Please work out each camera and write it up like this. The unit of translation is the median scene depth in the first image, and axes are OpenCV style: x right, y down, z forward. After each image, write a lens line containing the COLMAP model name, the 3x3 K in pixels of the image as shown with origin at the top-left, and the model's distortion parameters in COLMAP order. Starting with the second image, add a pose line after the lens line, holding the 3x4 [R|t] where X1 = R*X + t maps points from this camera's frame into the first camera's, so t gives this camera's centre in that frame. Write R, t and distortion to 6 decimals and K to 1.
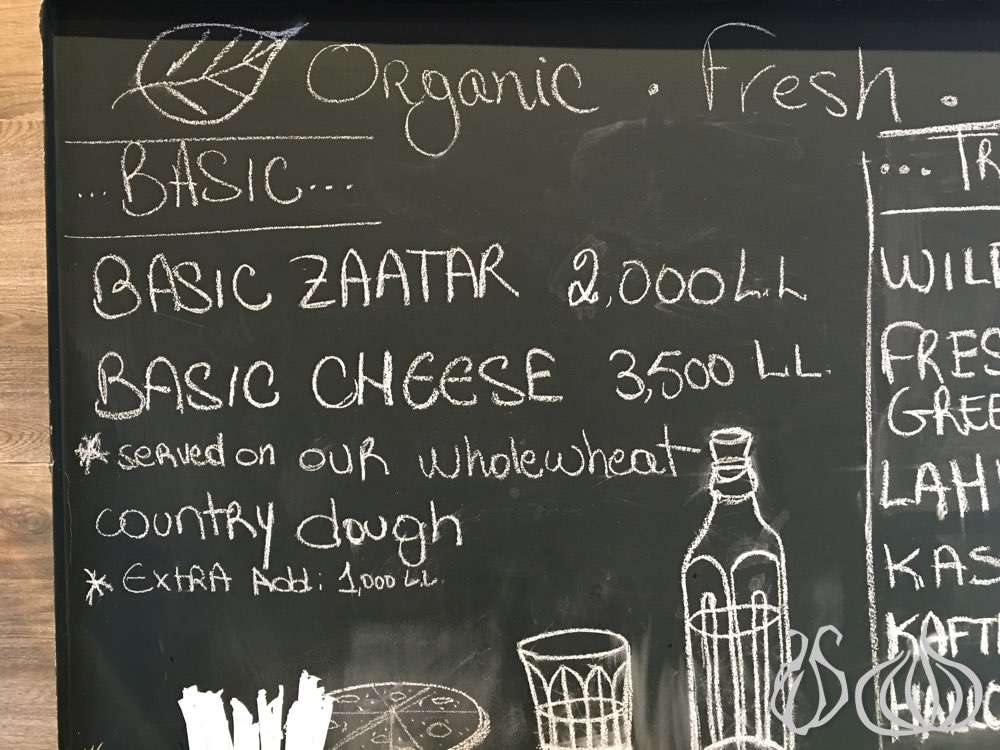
lens RADIAL K [[842.9, 0, 491.6], [0, 842.9, 355.1], [0, 0, 1]] dist [0.051931, -0.095085]
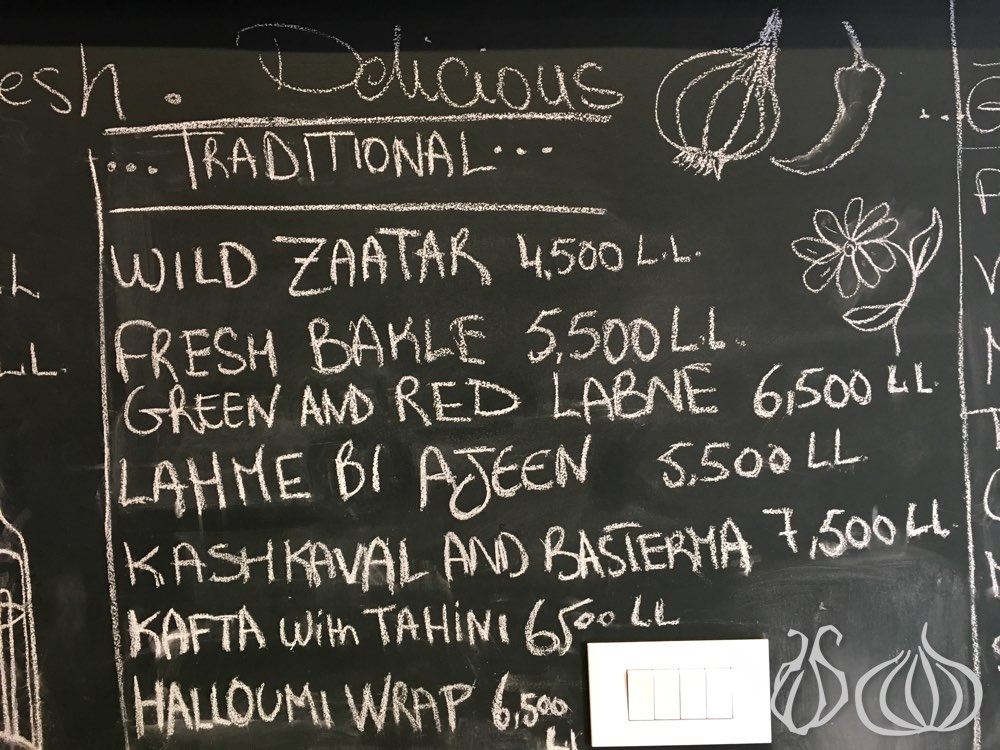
lens RADIAL K [[842.9, 0, 500.2], [0, 842.9, 371.2], [0, 0, 1]] dist [0.051931, -0.095085]
pose [[0.999144, 0.002938, 0.041254, 0.868762], [-0.003696, 0.999826, 0.018302, 0.000621], [-0.041193, -0.018439, 0.998981, -0.017469]]
